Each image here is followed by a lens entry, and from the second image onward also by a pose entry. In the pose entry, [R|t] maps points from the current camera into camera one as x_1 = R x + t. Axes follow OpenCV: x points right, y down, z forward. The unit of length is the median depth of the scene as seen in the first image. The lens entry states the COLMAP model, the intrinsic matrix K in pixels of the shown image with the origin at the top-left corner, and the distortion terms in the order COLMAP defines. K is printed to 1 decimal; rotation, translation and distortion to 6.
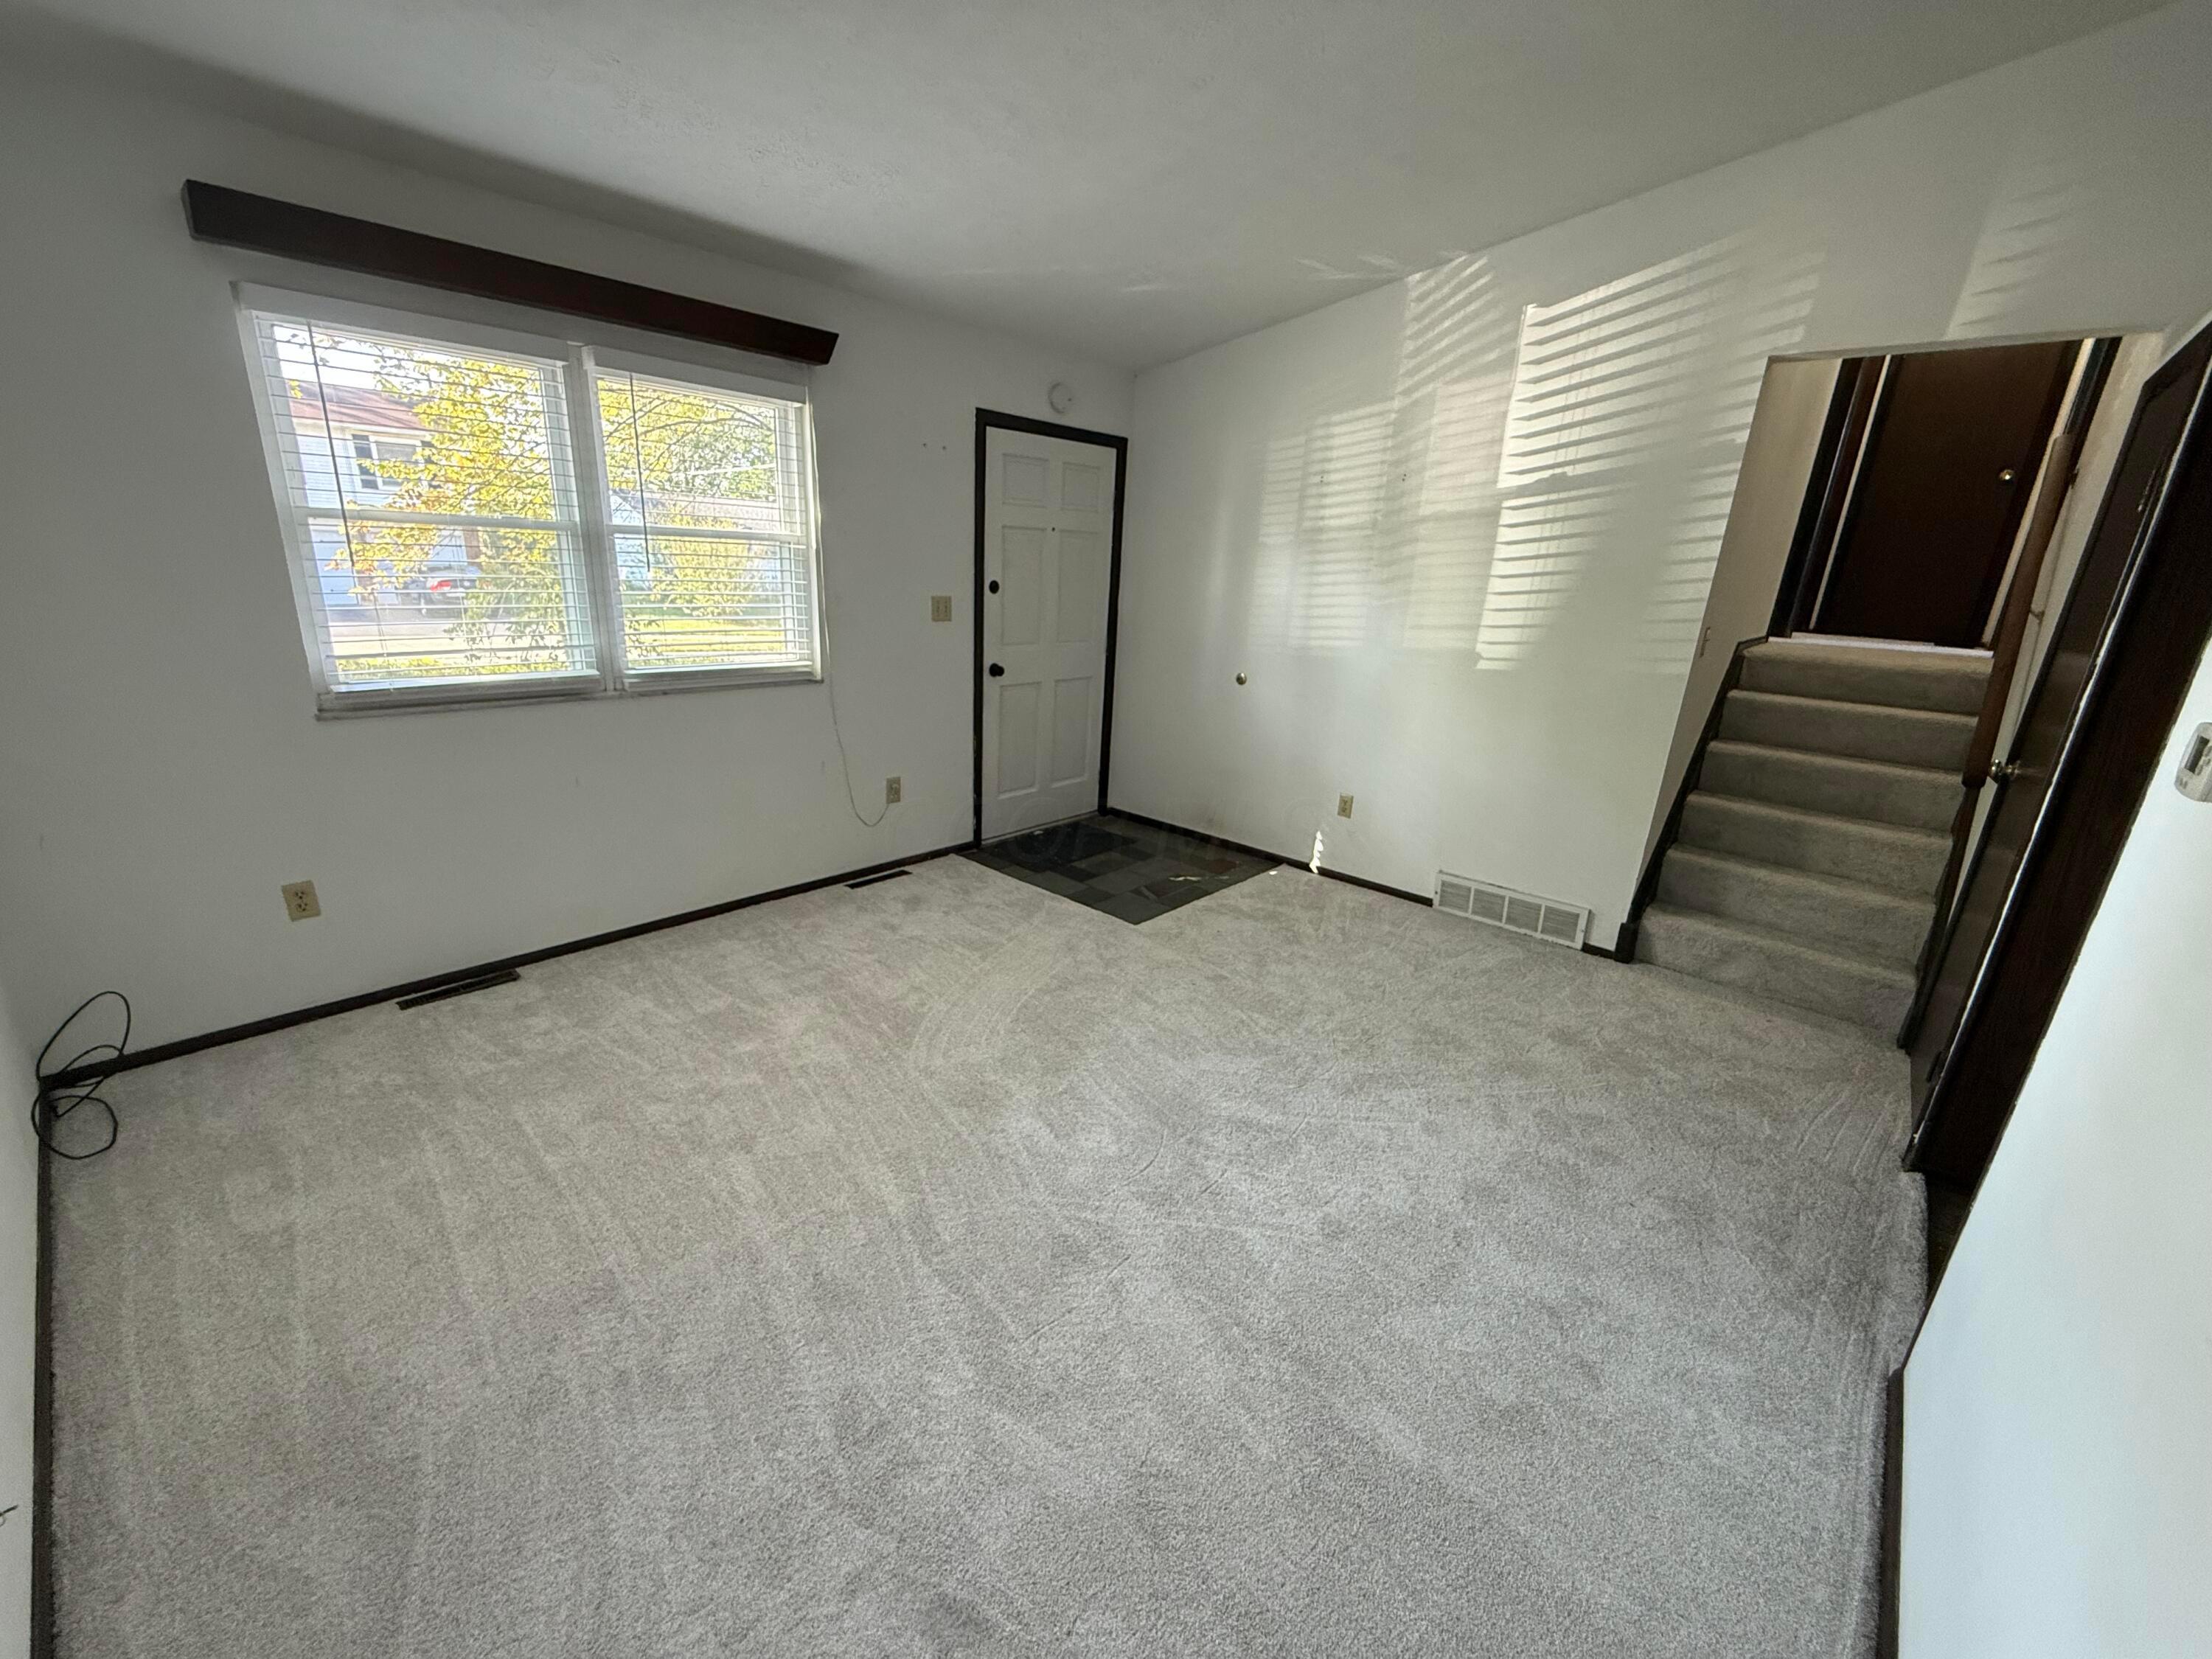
lens RADIAL K [[890.4, 0, 1098.0], [0, 890.4, 830.3], [0, 0, 1]] dist [0.000448, -0.000263]
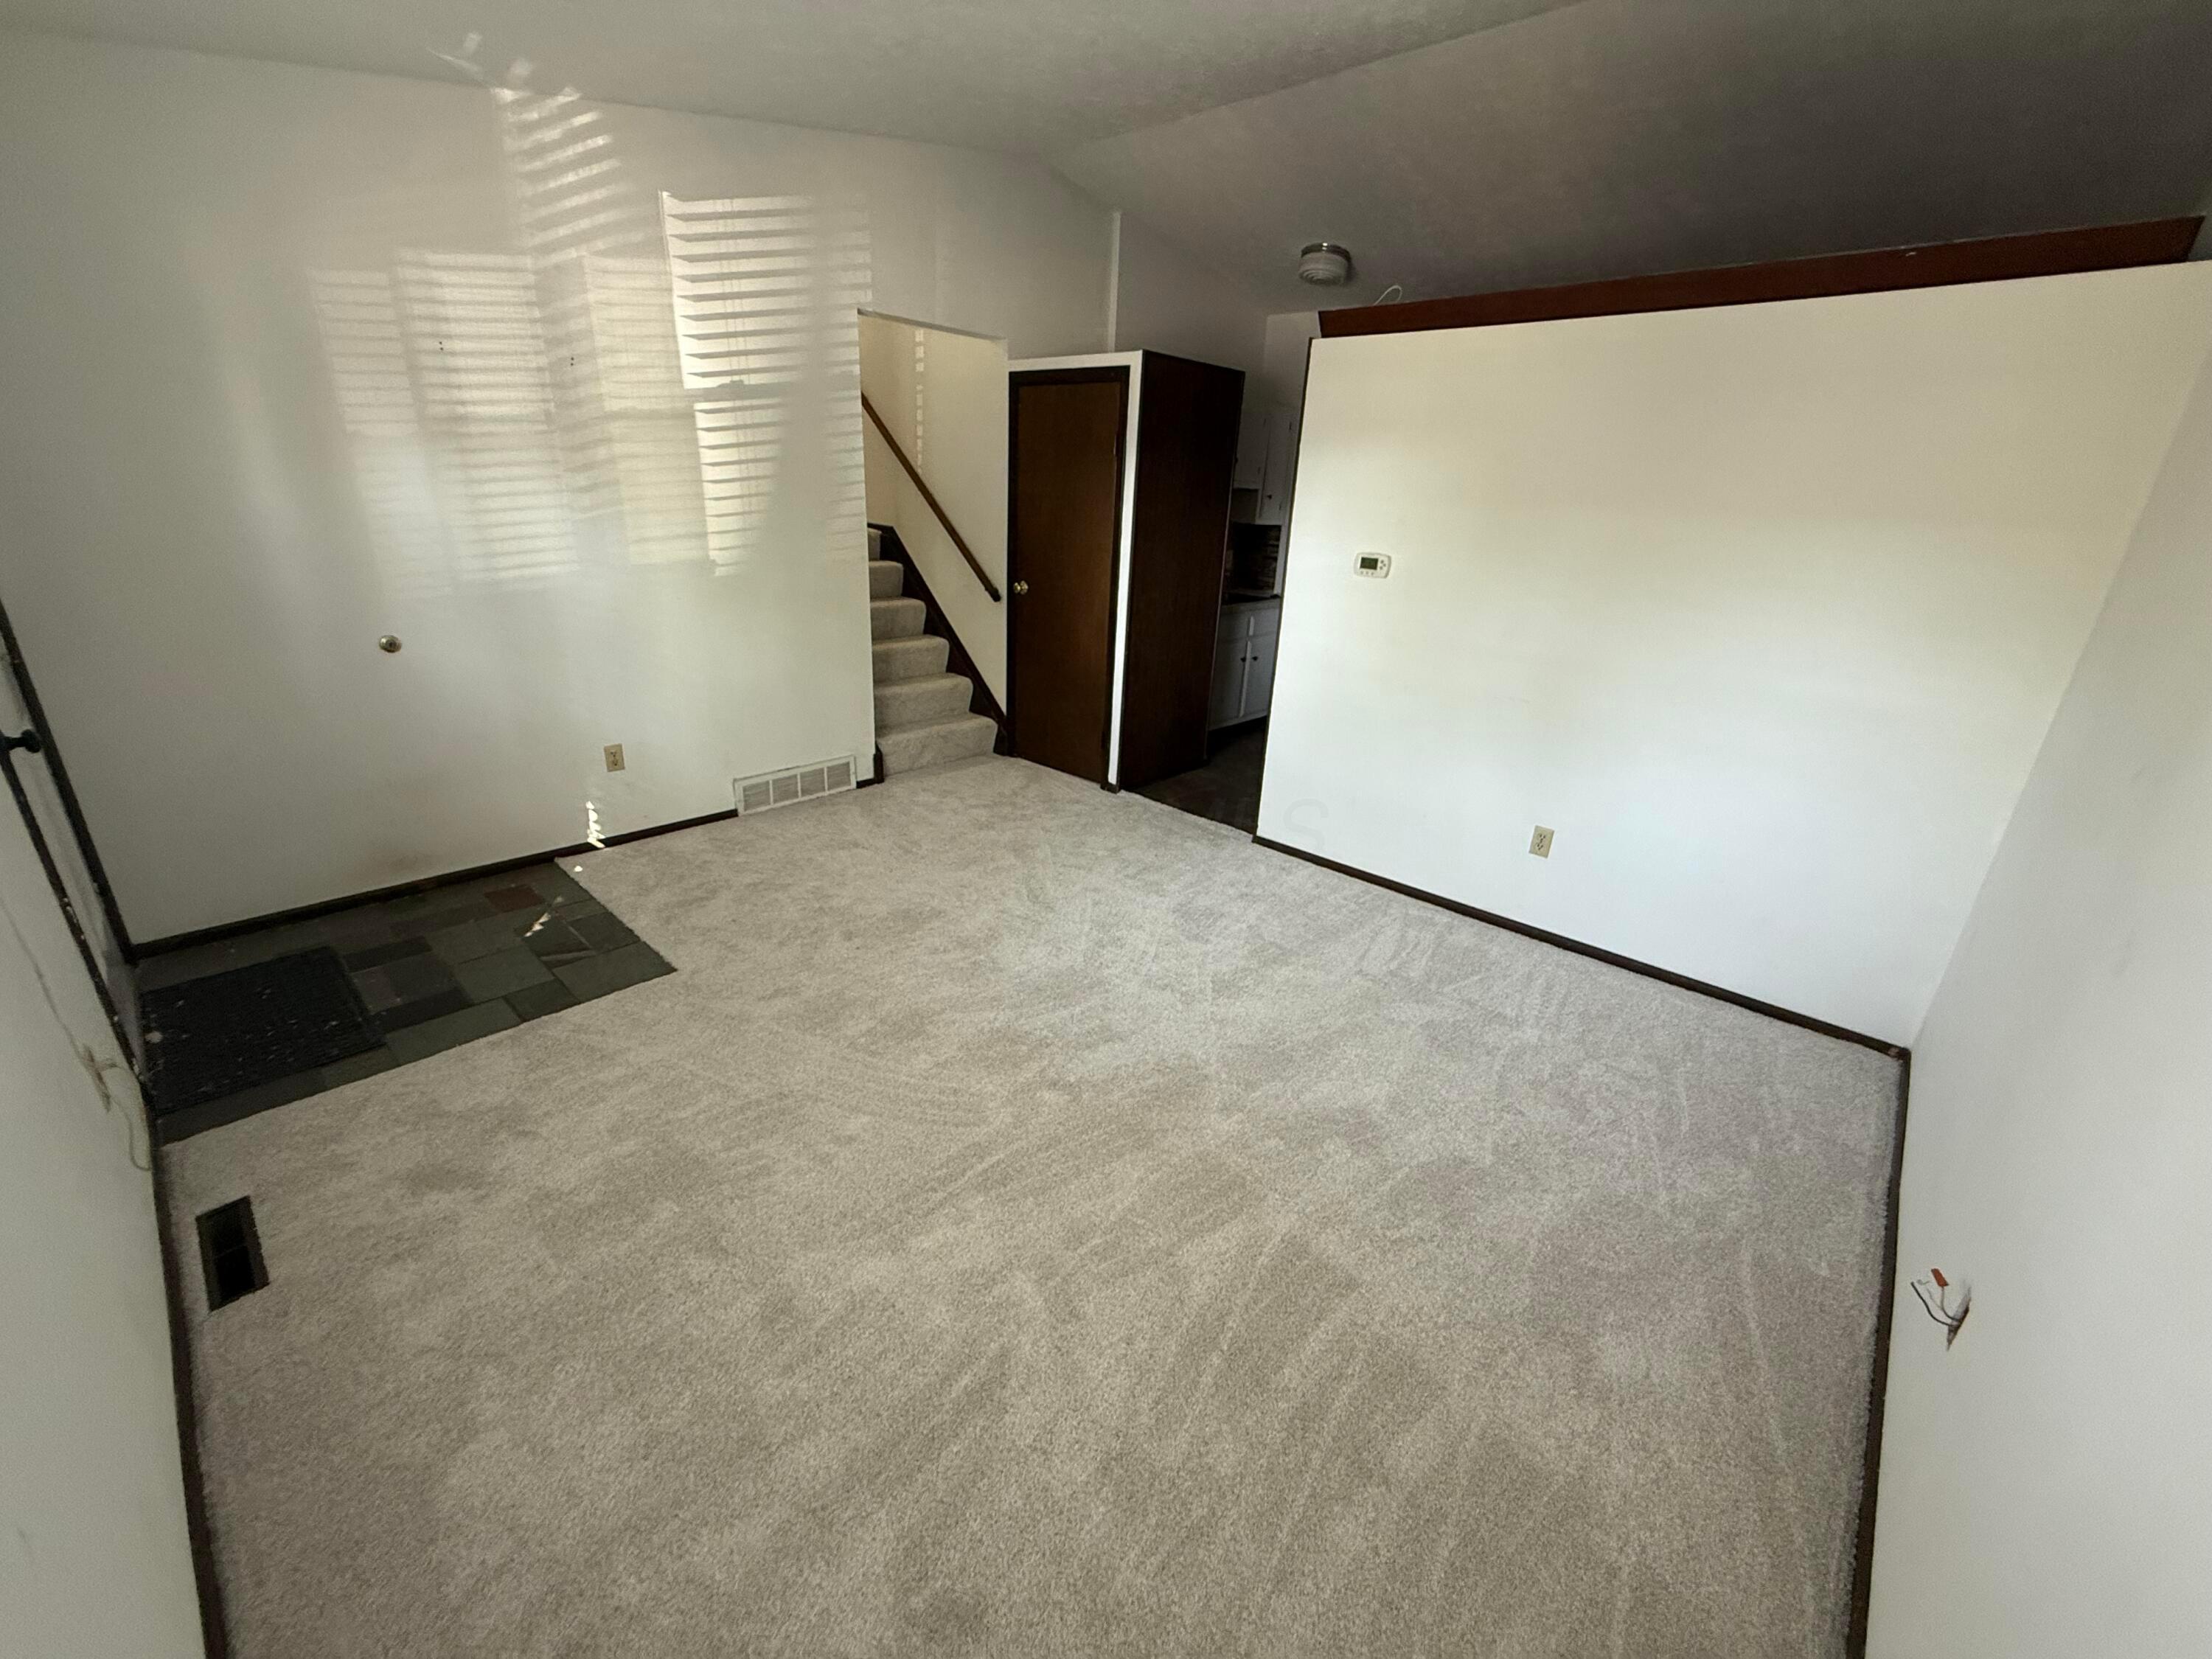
lens RADIAL K [[890.4, 0, 1098.0], [0, 890.4, 830.3], [0, 0, 1]] dist [0.000448, -0.000263]
pose [[0.011044, -0.404202, 0.914603, -0.602436], [0.247130, 0.887388, 0.389190, -0.209128], [-0.968919, 0.221728, 0.109691, 0.527398]]
